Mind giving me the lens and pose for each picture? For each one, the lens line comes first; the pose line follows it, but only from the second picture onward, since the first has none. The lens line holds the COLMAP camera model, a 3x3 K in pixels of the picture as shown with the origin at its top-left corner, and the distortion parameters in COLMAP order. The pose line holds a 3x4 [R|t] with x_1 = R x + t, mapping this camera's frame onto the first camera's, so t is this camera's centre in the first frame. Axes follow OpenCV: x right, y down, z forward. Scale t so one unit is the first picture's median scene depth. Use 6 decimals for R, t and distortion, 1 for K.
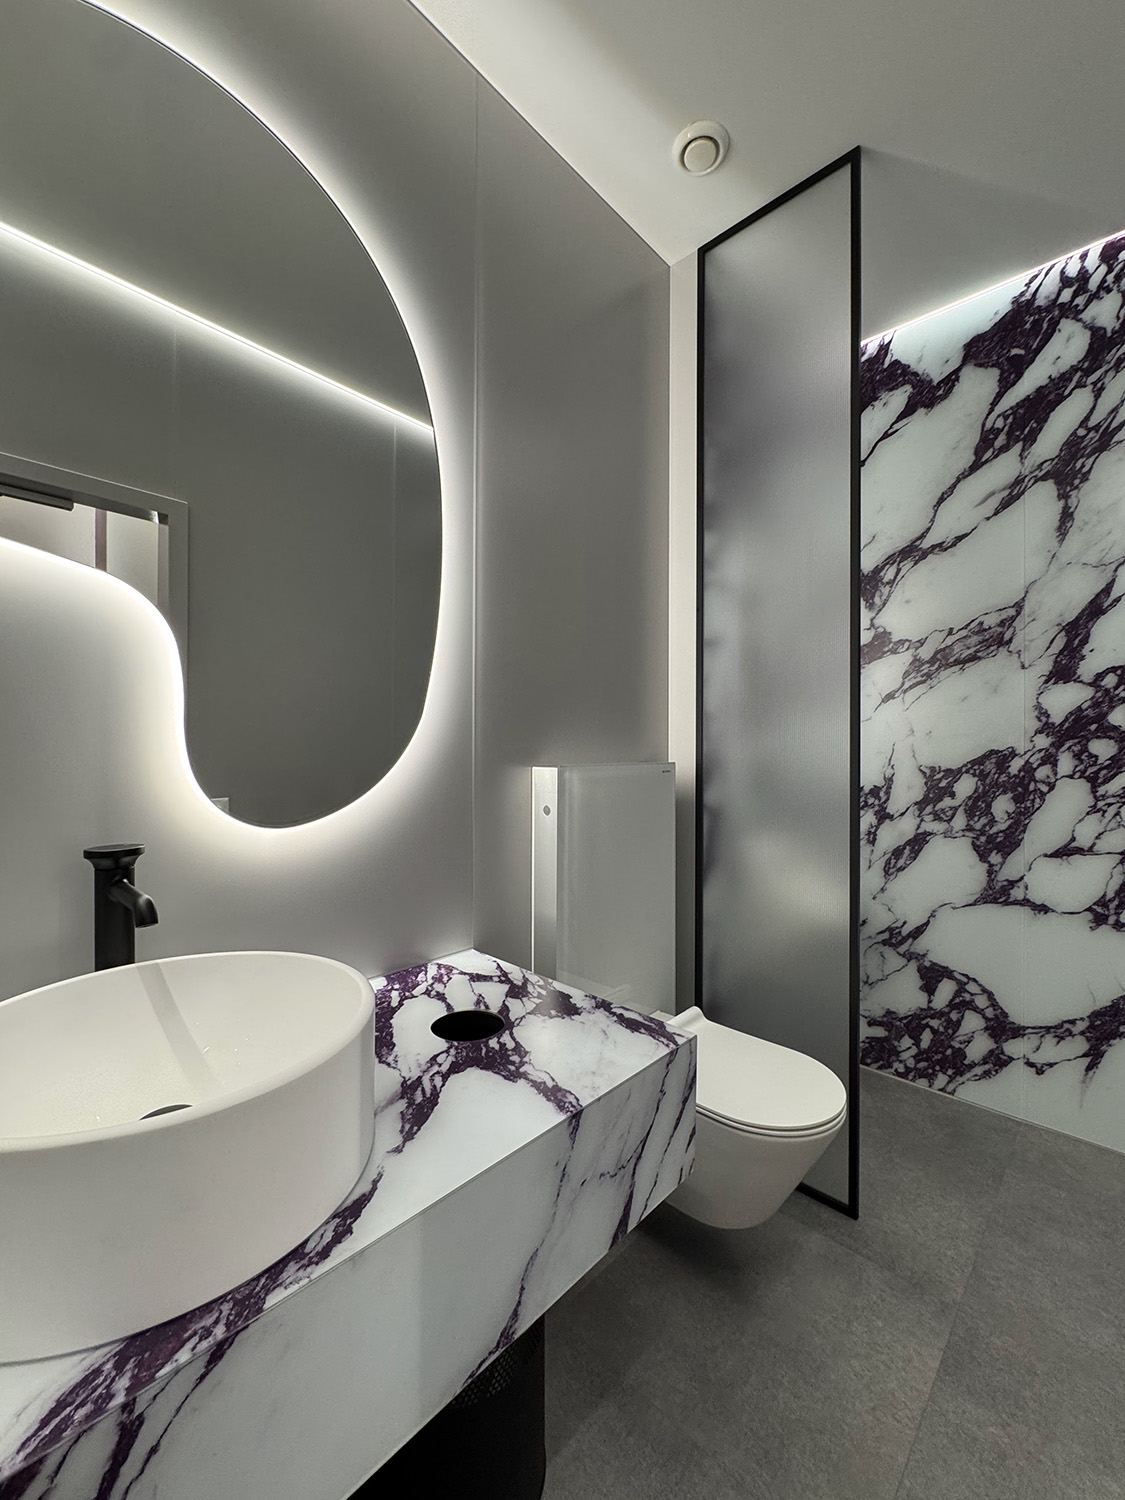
lens RADIAL K [[612.0, 0, 566.4], [0, 612.0, 745.6], [0, 0, 1]] dist [-0.001084, -0.001105]
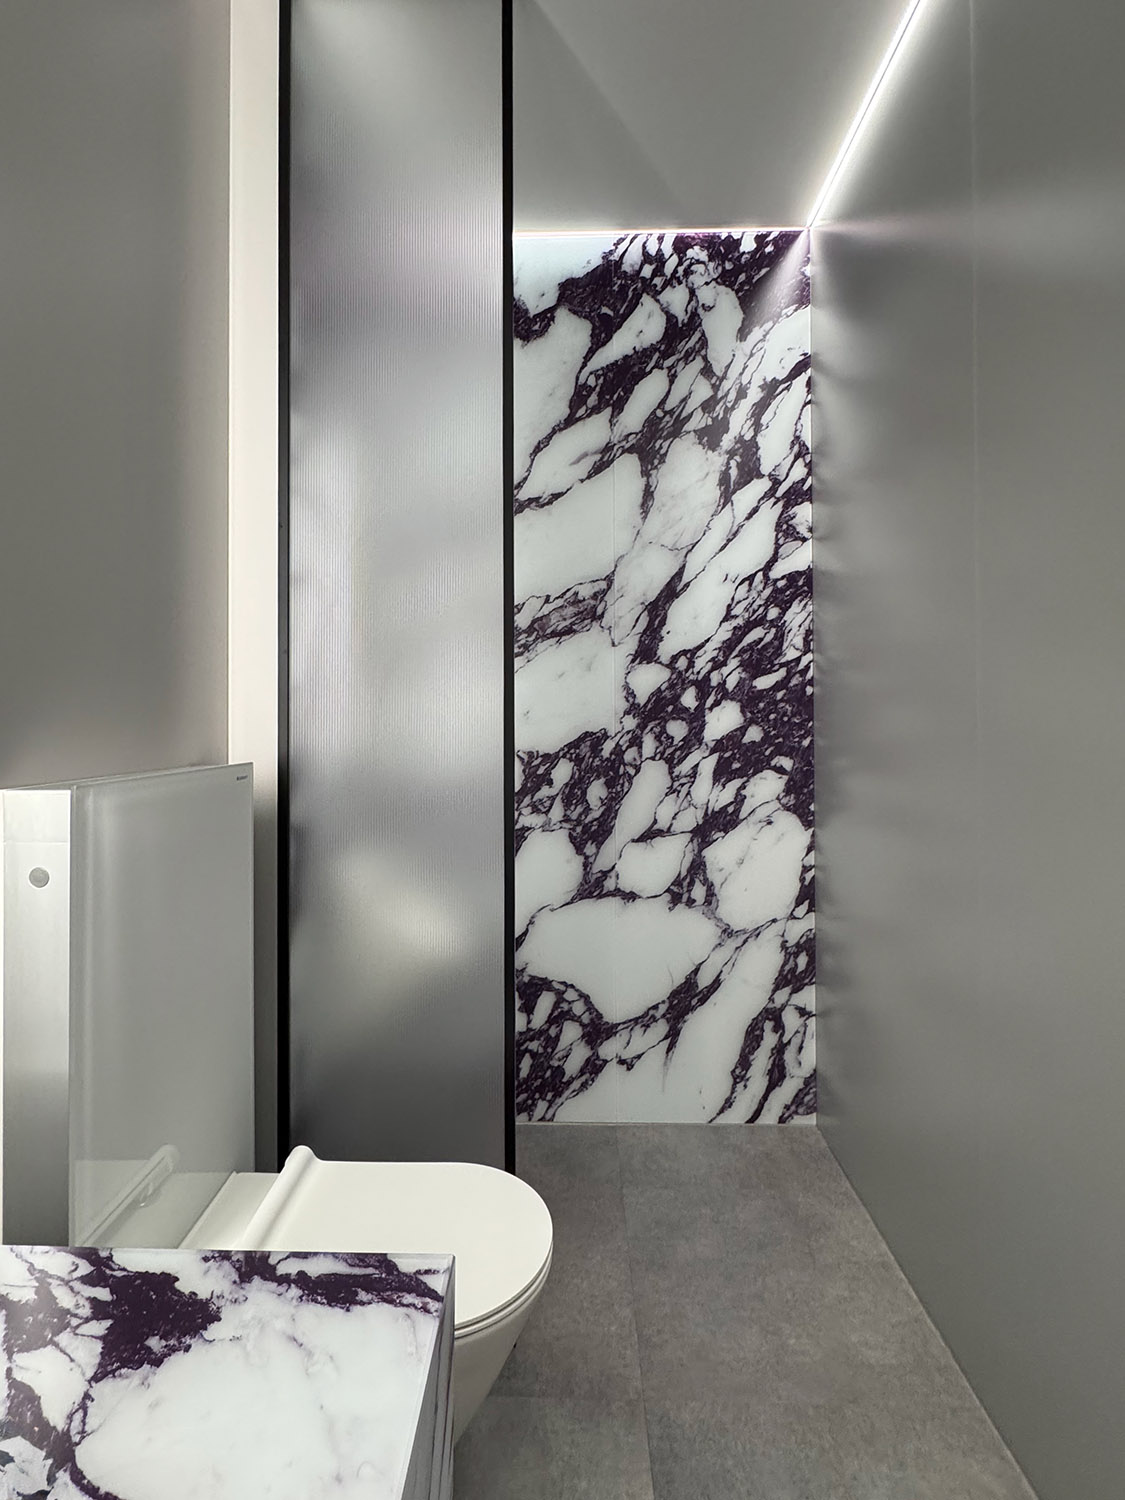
lens RADIAL K [[735.5, 0, 542.6], [0, 735.5, 711.9], [0, 0, 1]] dist [-0.002209, -0.000876]
pose [[0.744227, 0.000710, 0.667927, -0.098448], [0.004264, 0.999974, -0.005814, -0.017638], [-0.667913, 0.007176, 0.744204, 0.227209]]
